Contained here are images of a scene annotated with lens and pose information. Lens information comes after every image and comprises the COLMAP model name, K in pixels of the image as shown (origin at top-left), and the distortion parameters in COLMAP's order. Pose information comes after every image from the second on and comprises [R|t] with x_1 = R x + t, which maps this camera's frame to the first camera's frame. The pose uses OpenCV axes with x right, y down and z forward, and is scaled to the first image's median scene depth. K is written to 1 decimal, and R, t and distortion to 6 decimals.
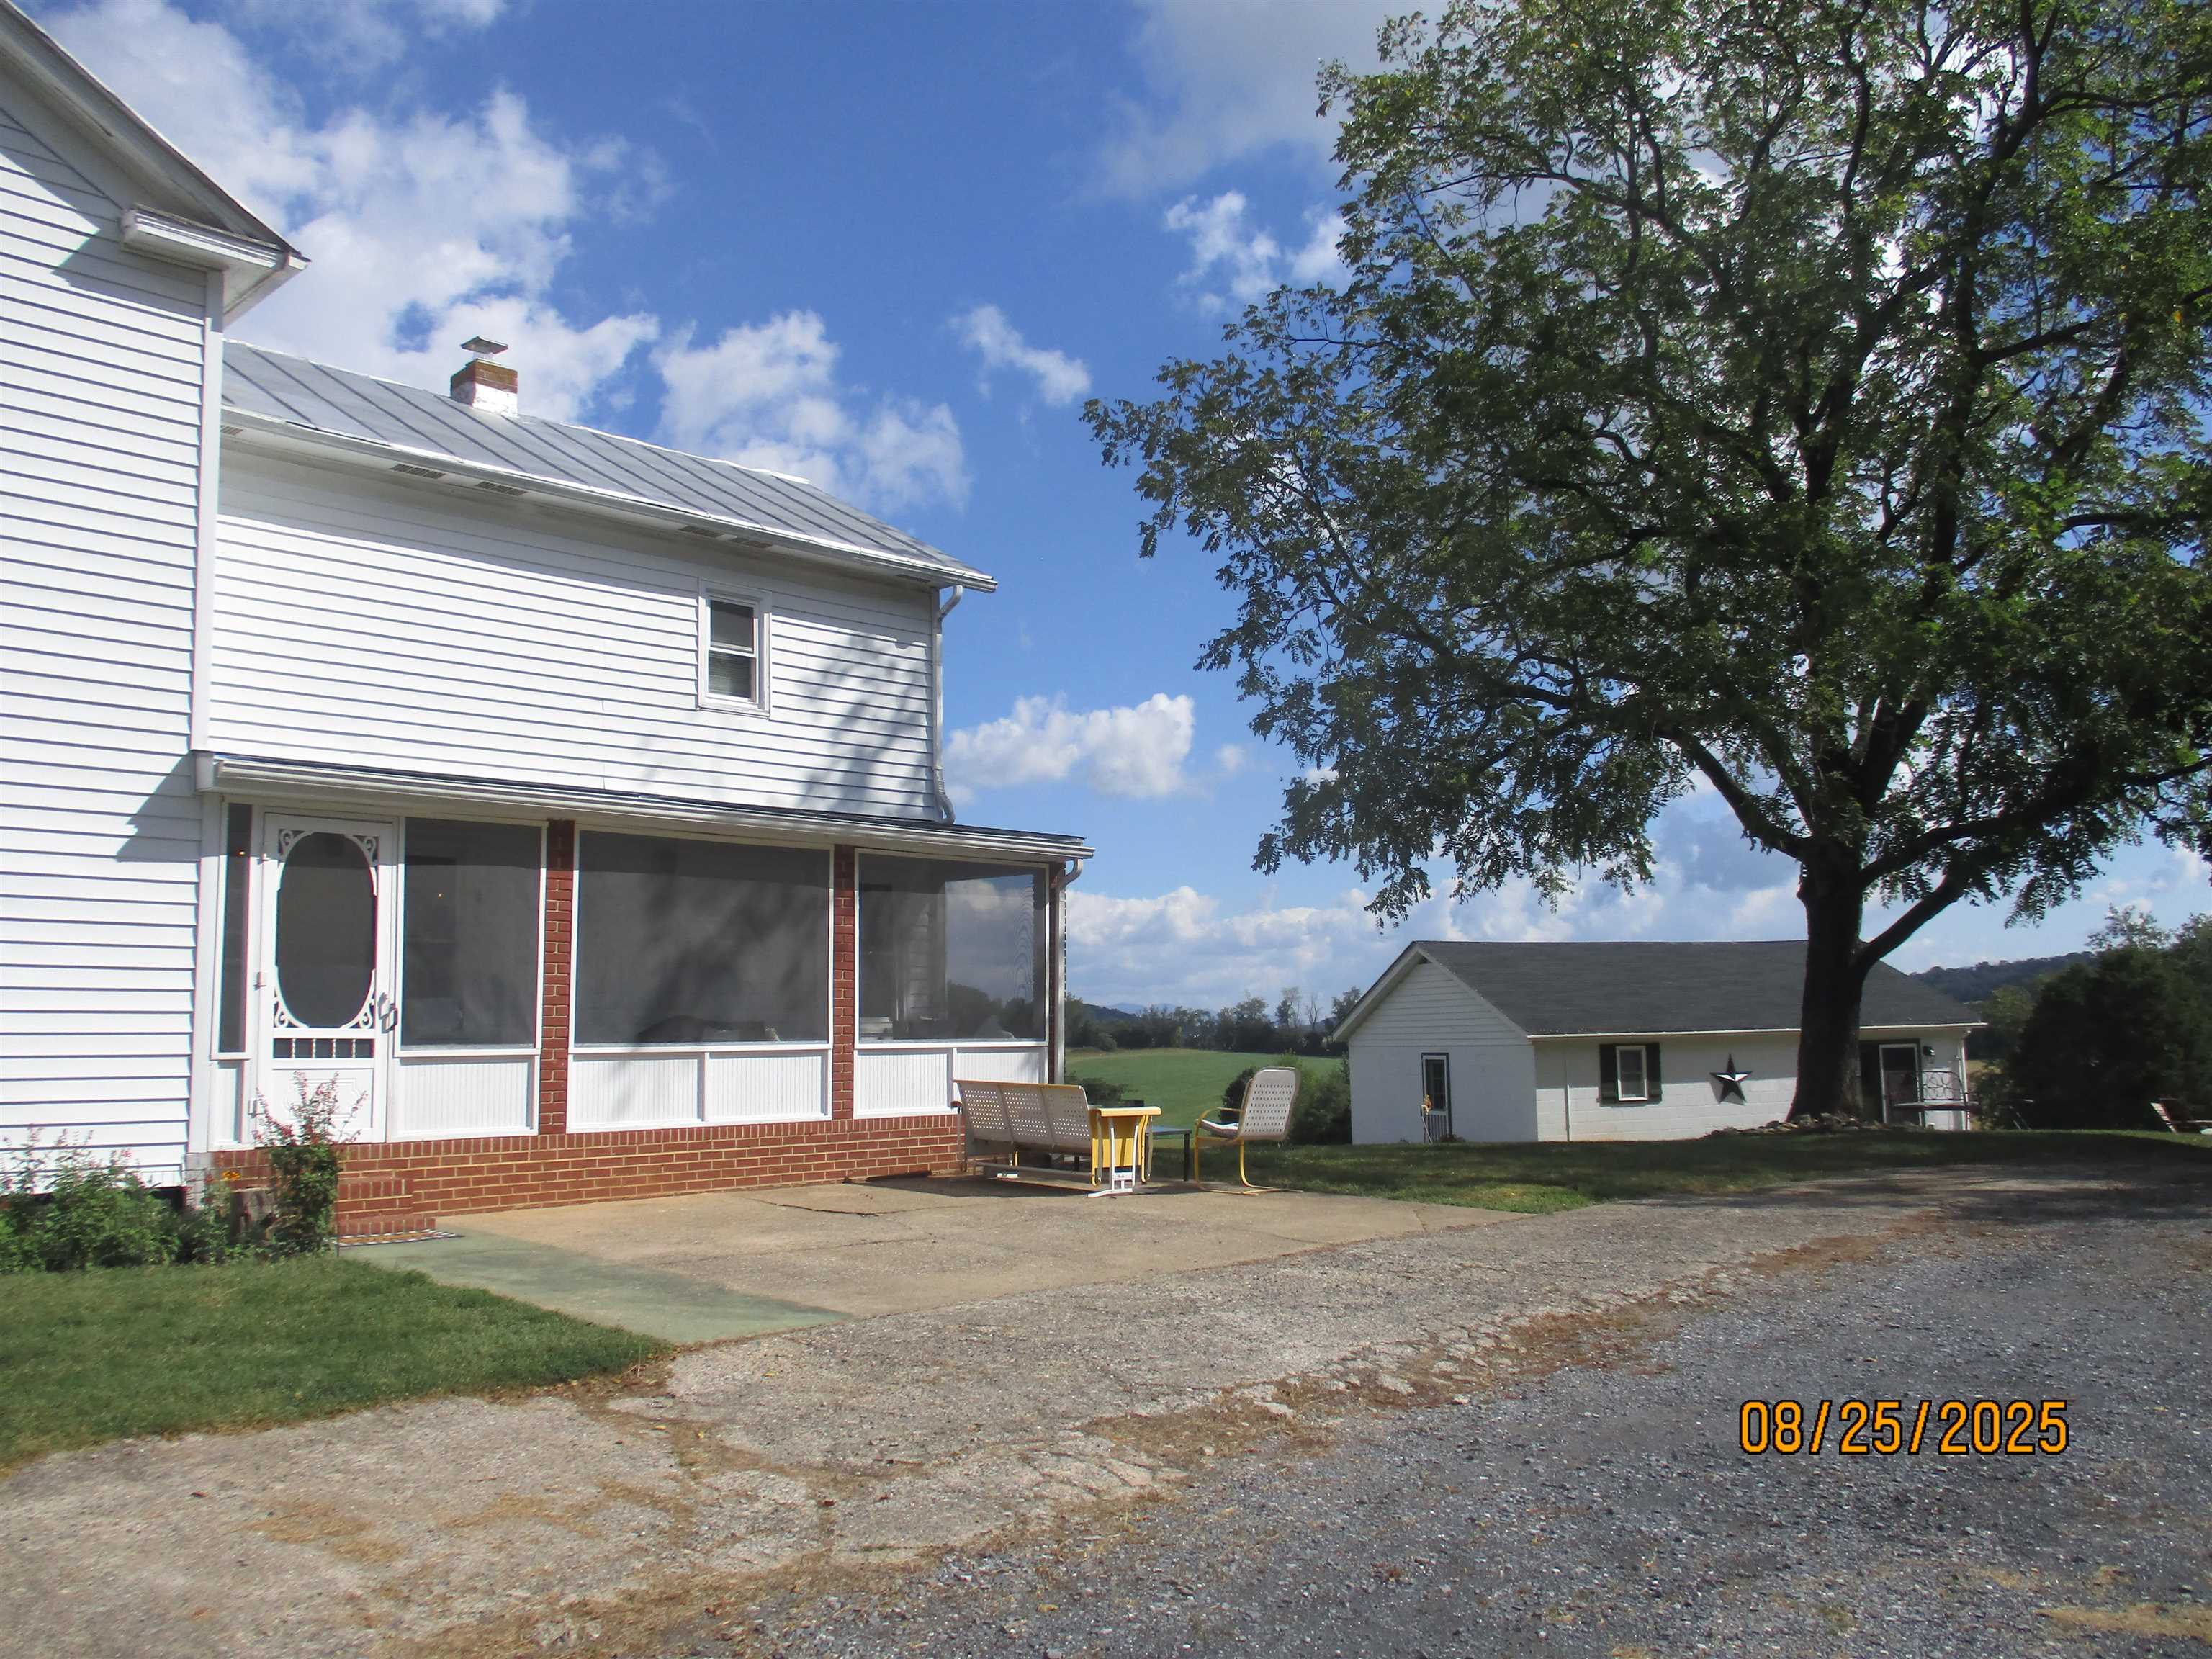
lens RADIAL K [[2149.3, 0, 1112.8], [0, 2149.3, 815.0], [0, 0, 1]] dist [-0.061811, 0.000000]
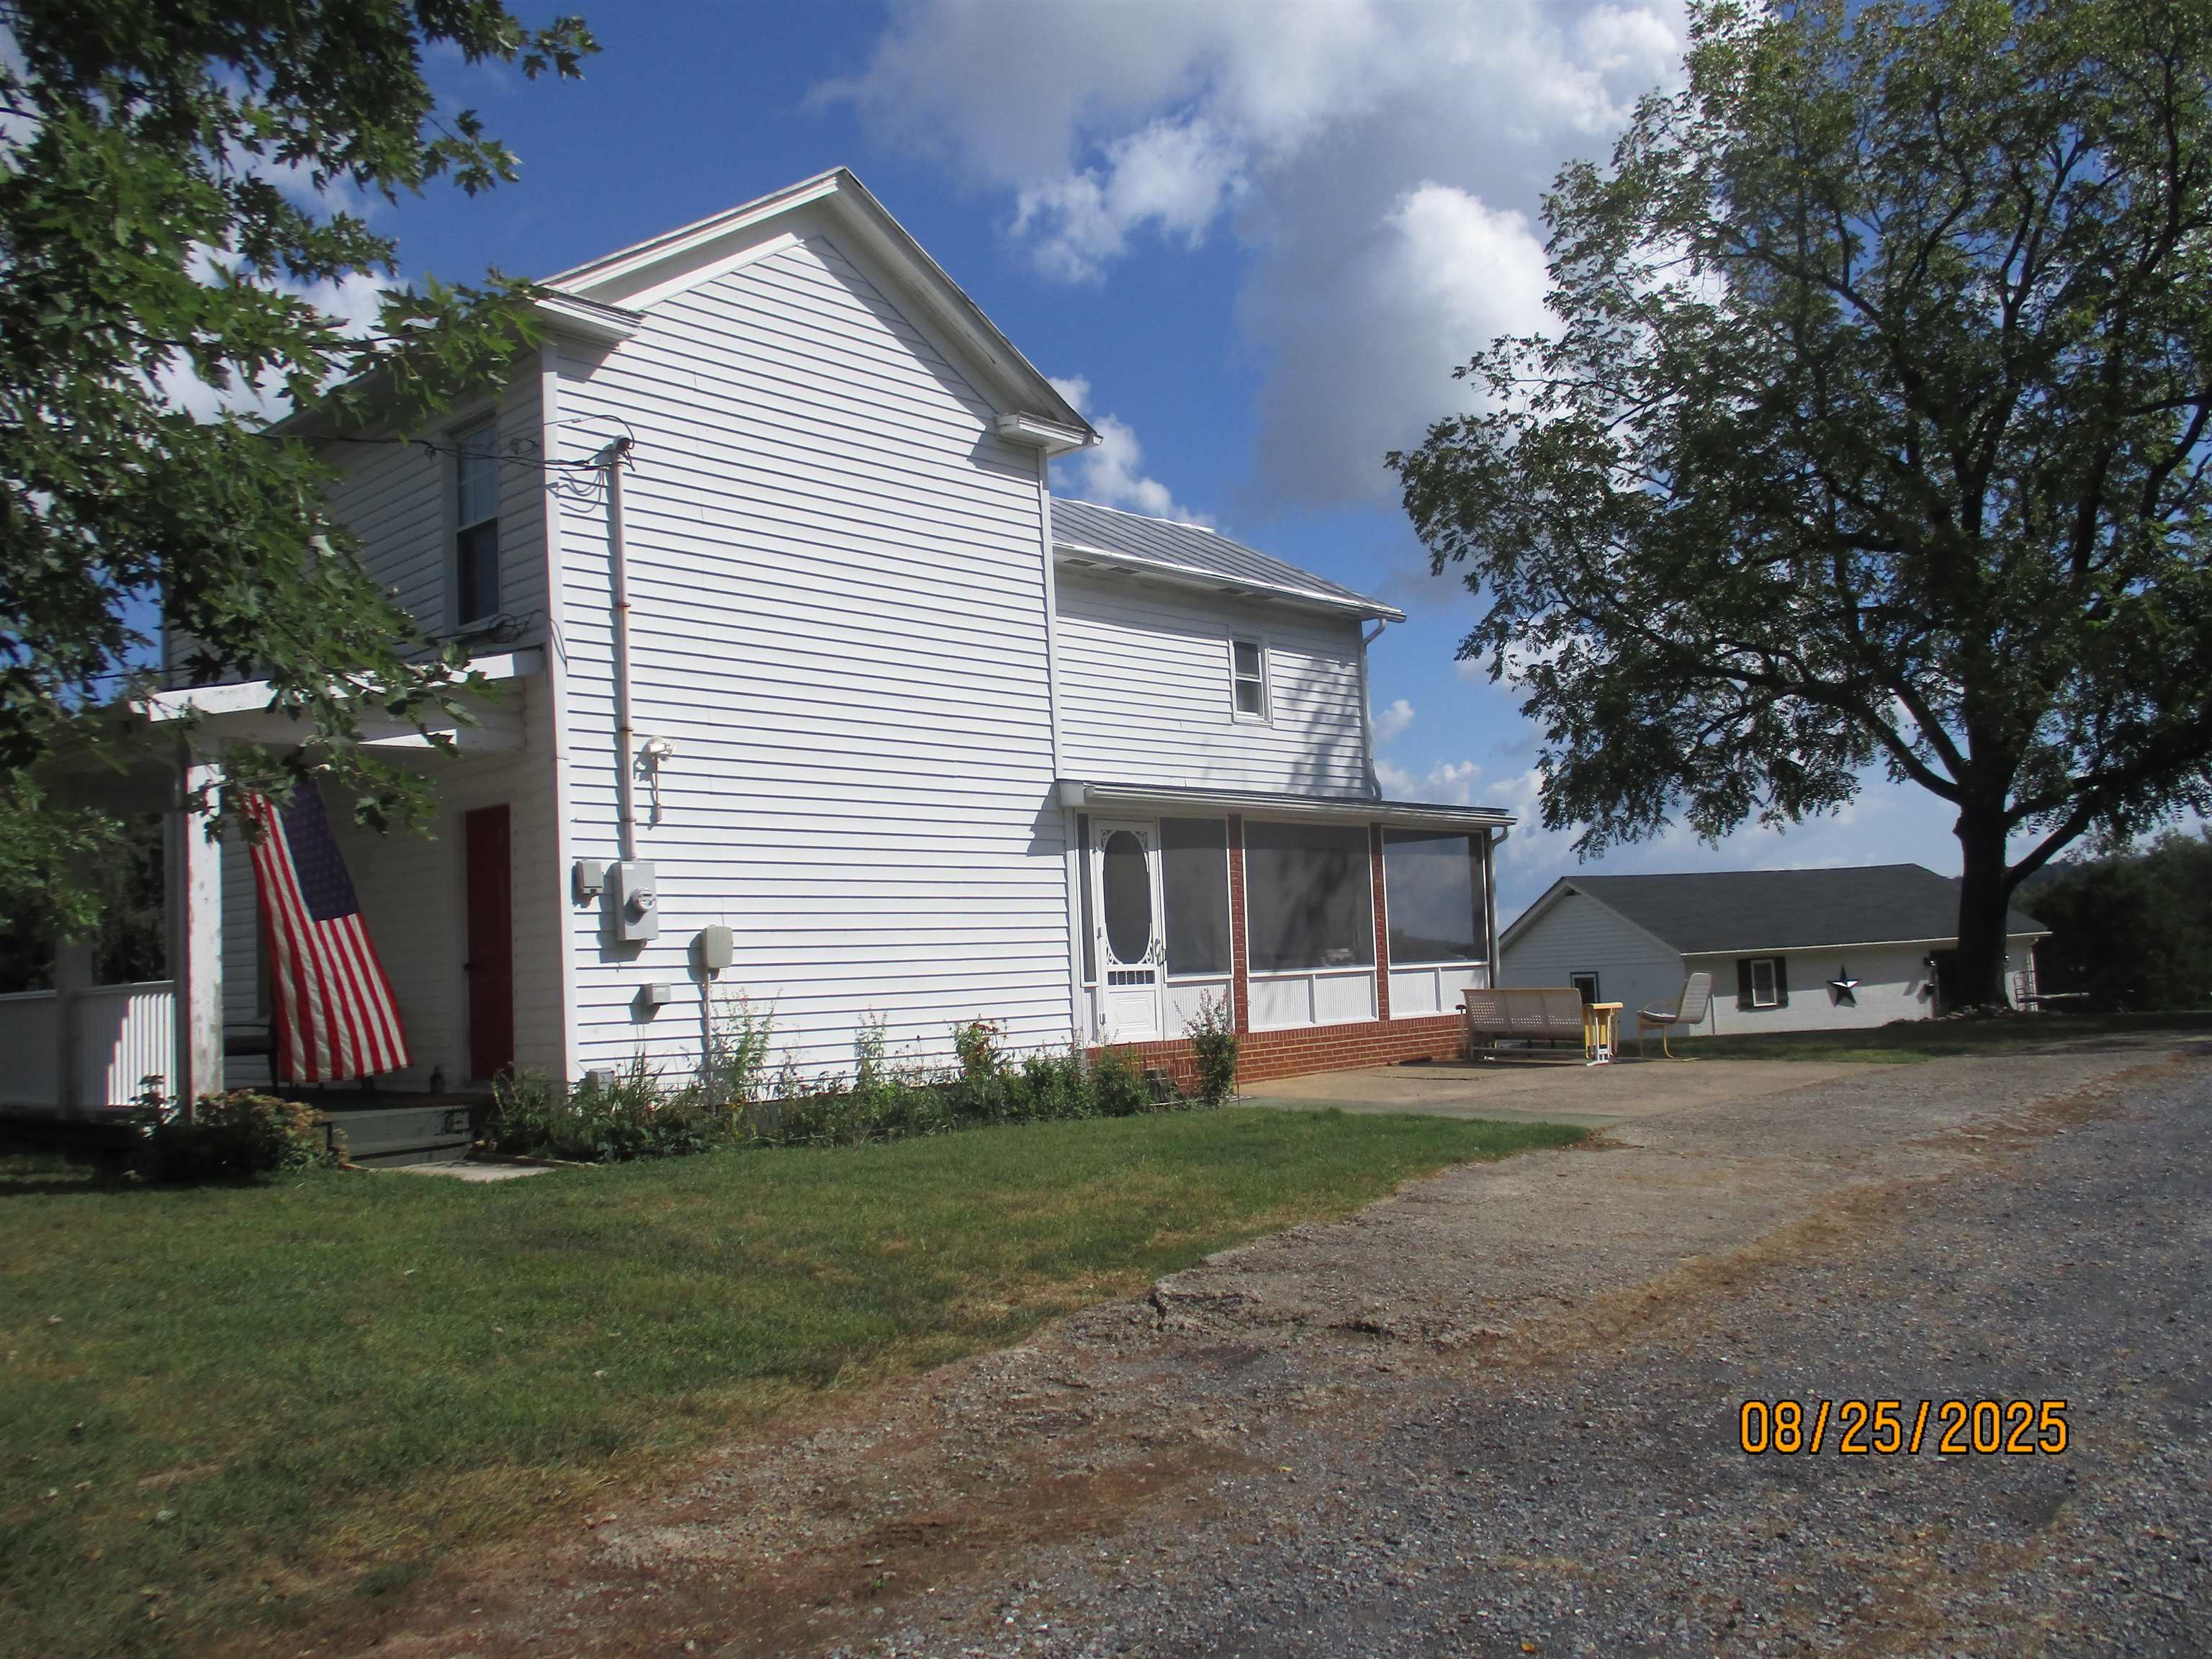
lens RADIAL K [[2149.3, 0, 1102.6], [0, 2149.3, 812.9], [0, 0, 1]] dist [-0.061811, 0.000000]
pose [[0.999324, -0.032428, 0.017293, -0.298055], [0.031969, 0.999146, 0.026188, -0.031224], [-0.018127, -0.025618, 0.999507, -0.344127]]
